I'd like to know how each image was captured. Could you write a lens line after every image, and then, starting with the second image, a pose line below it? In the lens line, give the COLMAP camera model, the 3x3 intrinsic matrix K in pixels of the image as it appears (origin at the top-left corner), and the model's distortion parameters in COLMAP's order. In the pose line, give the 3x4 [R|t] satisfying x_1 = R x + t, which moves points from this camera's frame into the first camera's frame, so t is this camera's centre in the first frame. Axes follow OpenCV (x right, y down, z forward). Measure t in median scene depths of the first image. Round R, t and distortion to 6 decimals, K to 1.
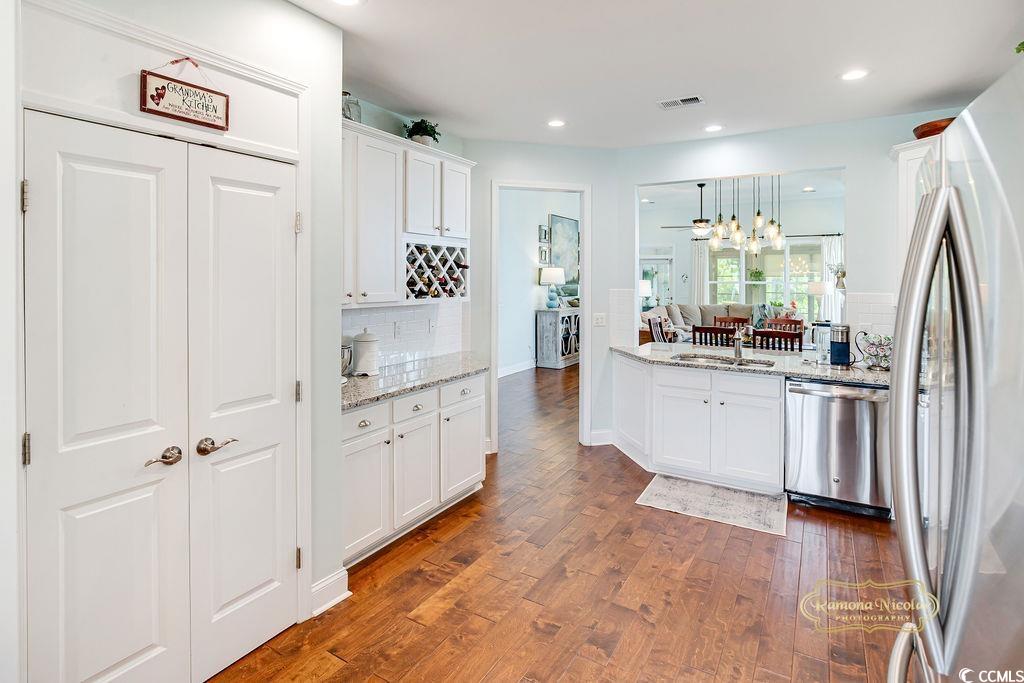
lens RADIAL K [[519.7, 0, 515.1], [0, 519.7, 279.7], [0, 0, 1]] dist [-0.001364, 0.000271]
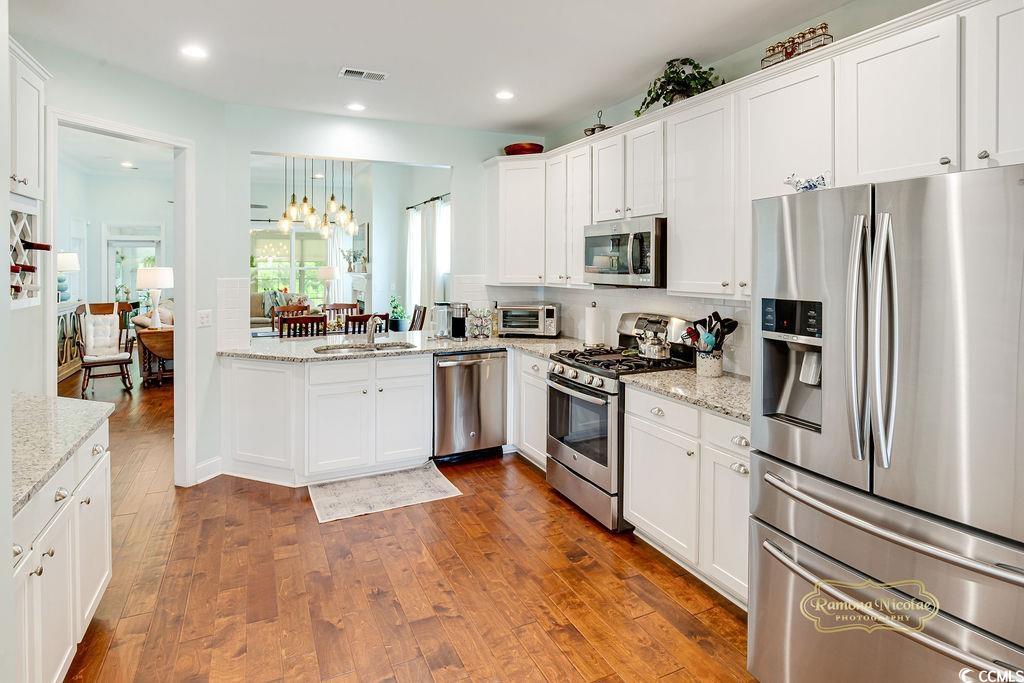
lens RADIAL K [[552.1, 0, 511.5], [0, 552.1, 268.3], [0, 0, 1]] dist [-0.001409, 0.000151]
pose [[0.560564, -0.012872, 0.828011, -0.327540], [0.008852, 0.999915, 0.009551, -0.001327], [-0.828064, 0.001976, 0.560631, 0.204848]]
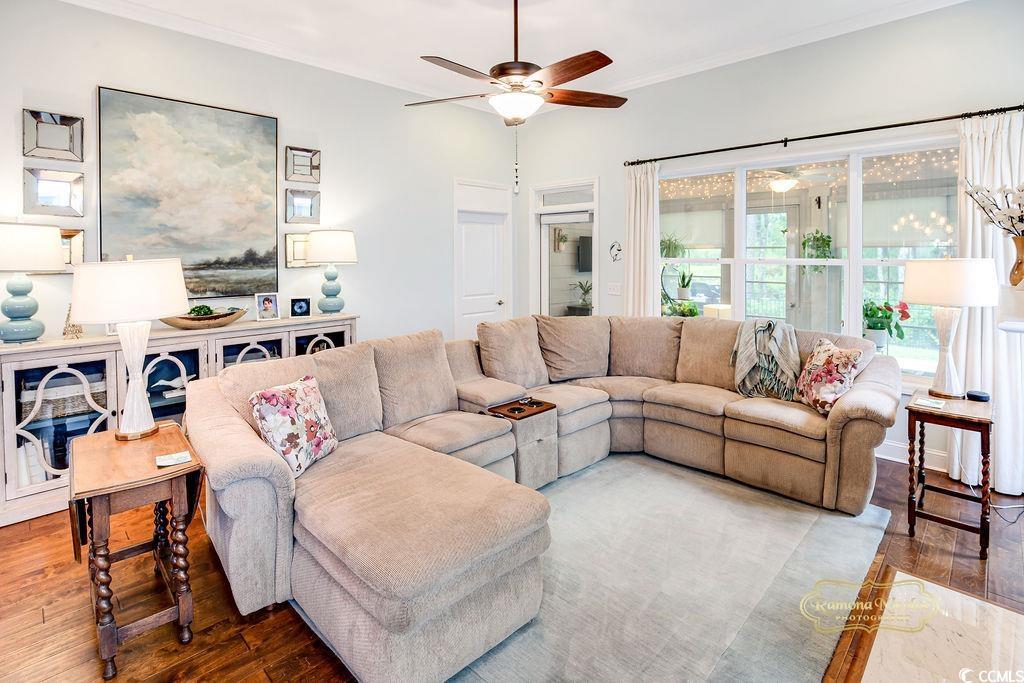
lens RADIAL K [[496.3, 0, 533.1], [0, 496.3, 258.5], [0, 0, 1]] dist [-0.001354, 0.000141]
pose [[0.975365, -0.003981, -0.220562, 1.123115], [0.004501, 0.999988, 0.001859, 0.005817], [0.220552, -0.002806, 0.975371, 1.800372]]
